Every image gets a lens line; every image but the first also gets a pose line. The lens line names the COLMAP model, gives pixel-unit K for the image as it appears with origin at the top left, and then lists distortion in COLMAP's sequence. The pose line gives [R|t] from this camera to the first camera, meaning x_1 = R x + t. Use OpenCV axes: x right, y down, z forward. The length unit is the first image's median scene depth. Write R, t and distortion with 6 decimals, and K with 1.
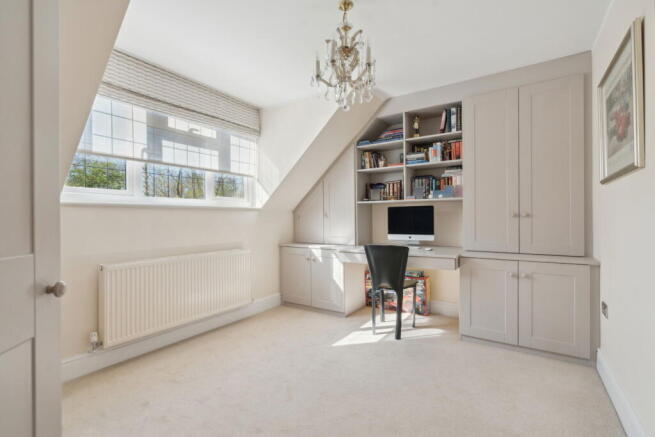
lens RADIAL K [[300.6, 0, 327.5], [0, 300.6, 218.5], [0, 0, 1]] dist [-0.000099, -0.000020]
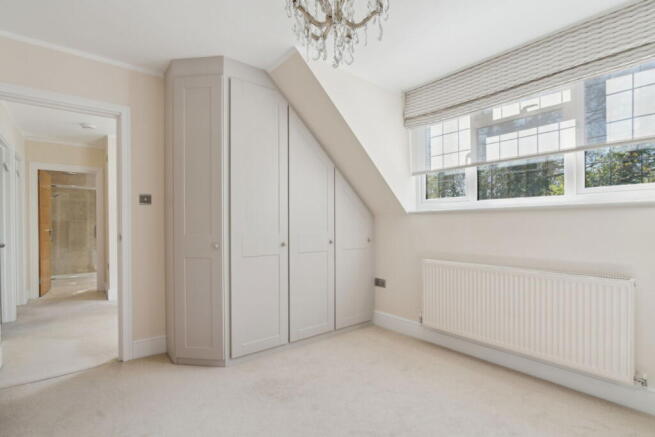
lens RADIAL K [[302.3, 0, 303.3], [0, 302.3, 223.0], [0, 0, 1]] dist [-0.000231, 0.000103]
pose [[-0.325979, 0.006221, -0.945356, 0.498781], [0.007208, 0.999966, 0.004095, -0.006769], [0.945349, -0.005480, -0.326013, 0.741432]]
